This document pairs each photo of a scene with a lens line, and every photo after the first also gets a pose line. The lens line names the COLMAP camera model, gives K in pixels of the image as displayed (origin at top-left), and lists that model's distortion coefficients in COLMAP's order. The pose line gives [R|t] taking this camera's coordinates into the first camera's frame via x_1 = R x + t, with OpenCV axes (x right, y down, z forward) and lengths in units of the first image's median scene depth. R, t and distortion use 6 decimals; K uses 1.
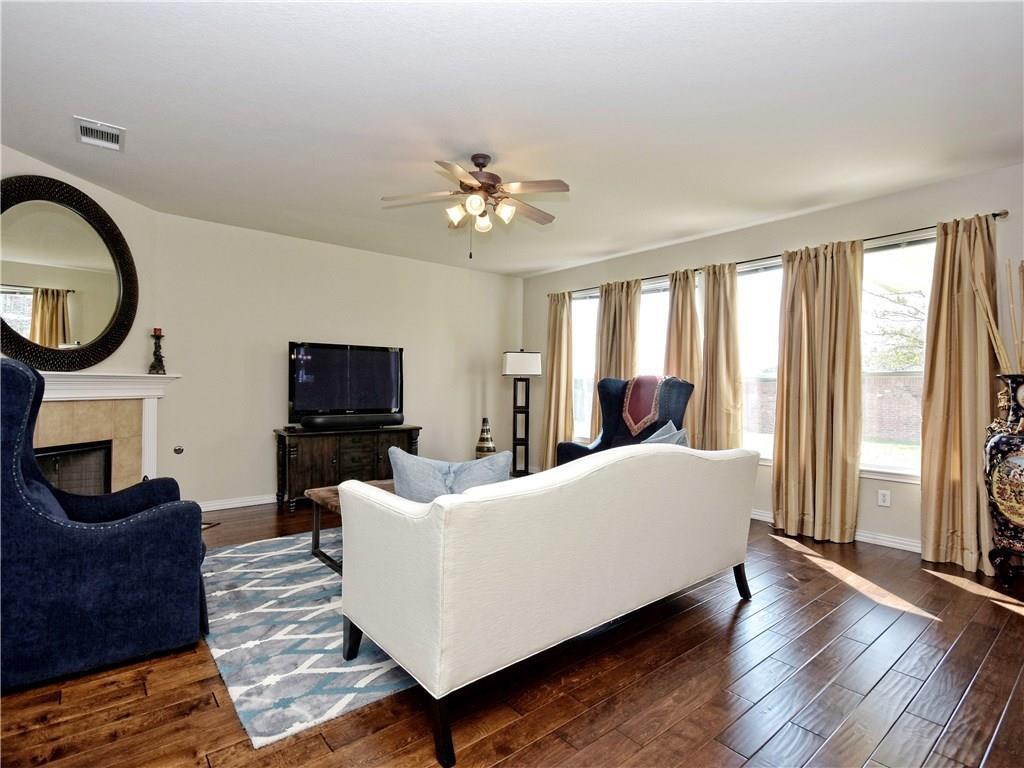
lens RADIAL K [[522.3, 0, 512.0], [0, 522.3, 384.0], [0, 0, 1]] dist [0.001711, 0.000059]
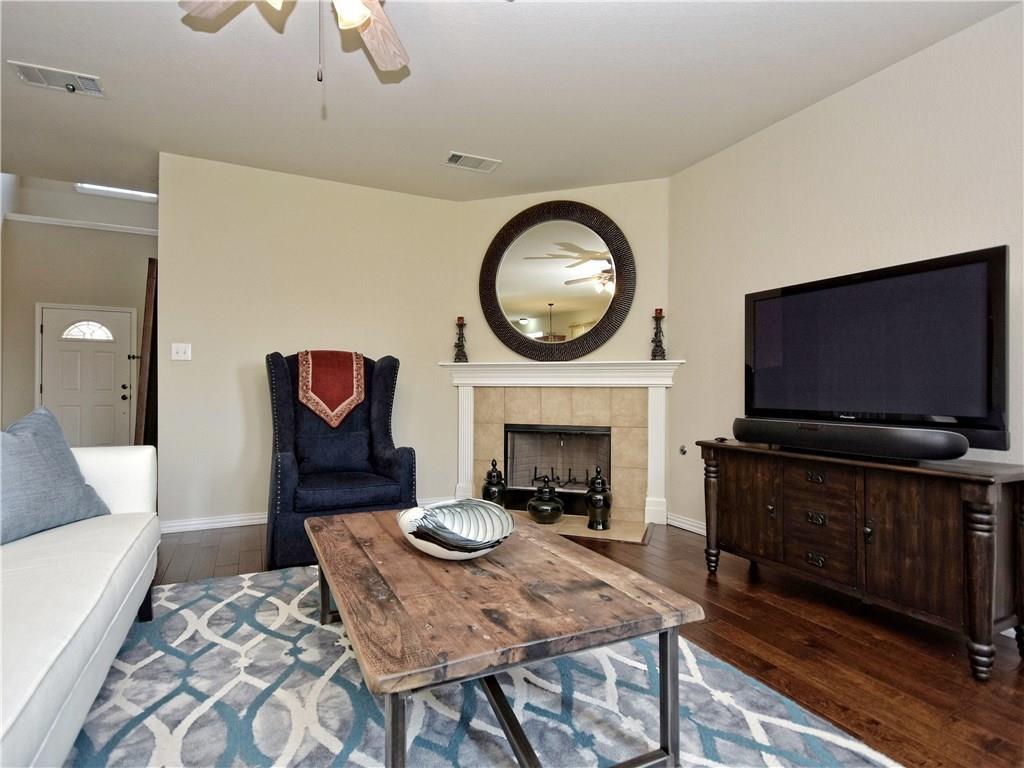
lens RADIAL K [[545.0, 0, 512.0], [0, 545.0, 384.0], [0, 0, 1]] dist [0.017920, 0.000318]
pose [[-0.245697, -0.018719, -0.969166, 0.249505], [-0.005044, 0.999825, -0.018033, 0.034682], [0.969333, 0.000458, -0.245749, 0.863272]]
